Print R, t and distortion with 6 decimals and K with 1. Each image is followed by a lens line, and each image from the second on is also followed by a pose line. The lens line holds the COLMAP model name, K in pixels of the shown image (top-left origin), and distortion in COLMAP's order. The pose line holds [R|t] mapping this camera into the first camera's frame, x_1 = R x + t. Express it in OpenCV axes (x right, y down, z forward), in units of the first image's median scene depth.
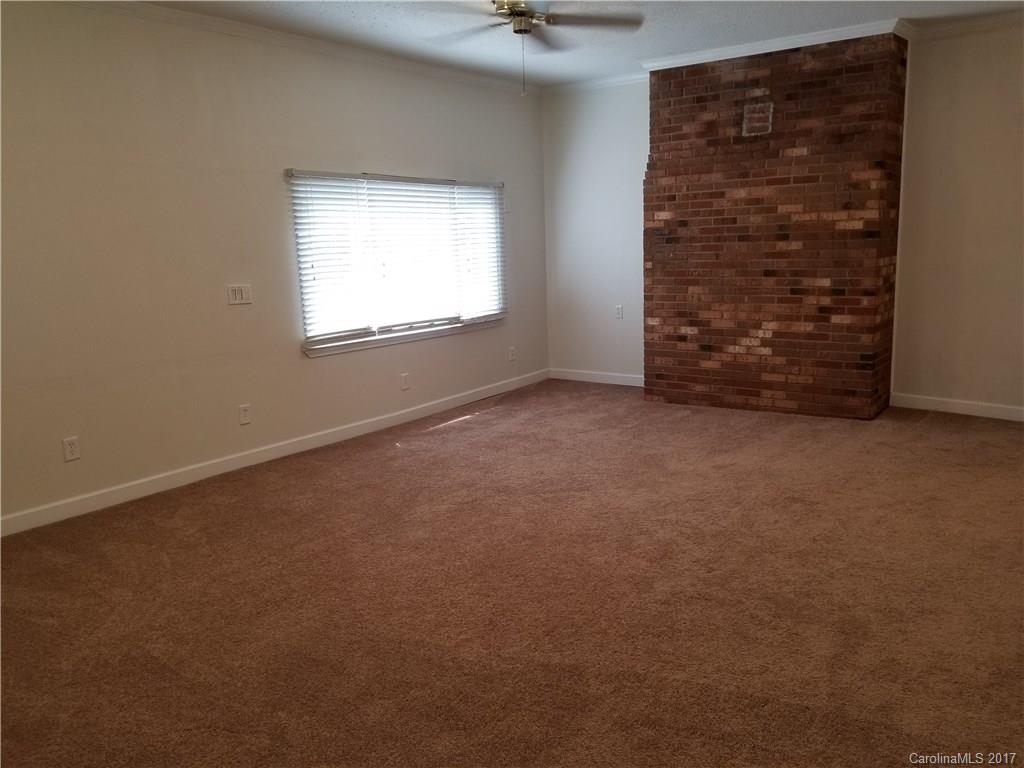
lens RADIAL K [[825.9, 0, 517.9], [0, 825.9, 378.1], [0, 0, 1]] dist [0.068664, -0.042933]
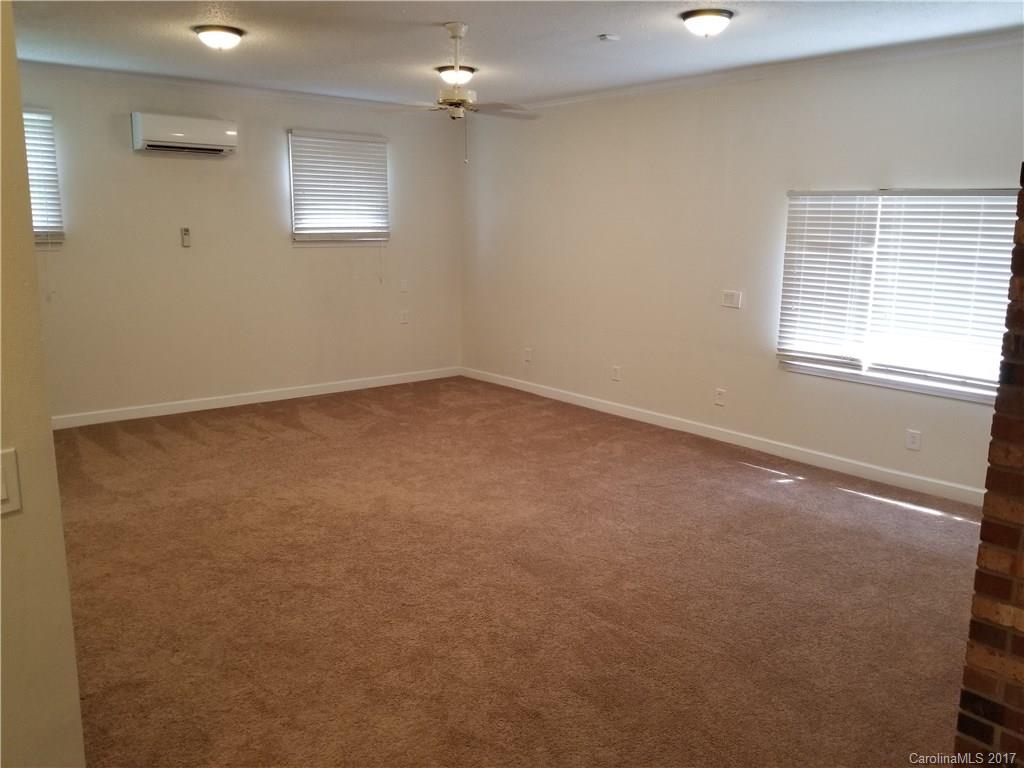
lens RADIAL K [[825.9, 0, 517.9], [0, 825.9, 378.1], [0, 0, 1]] dist [0.068664, -0.042933]
pose [[-0.200777, 0.213584, -0.956070, 0.830081], [-0.178043, 0.951734, 0.250005, -0.219261], [0.963322, 0.220416, -0.153059, 0.847319]]
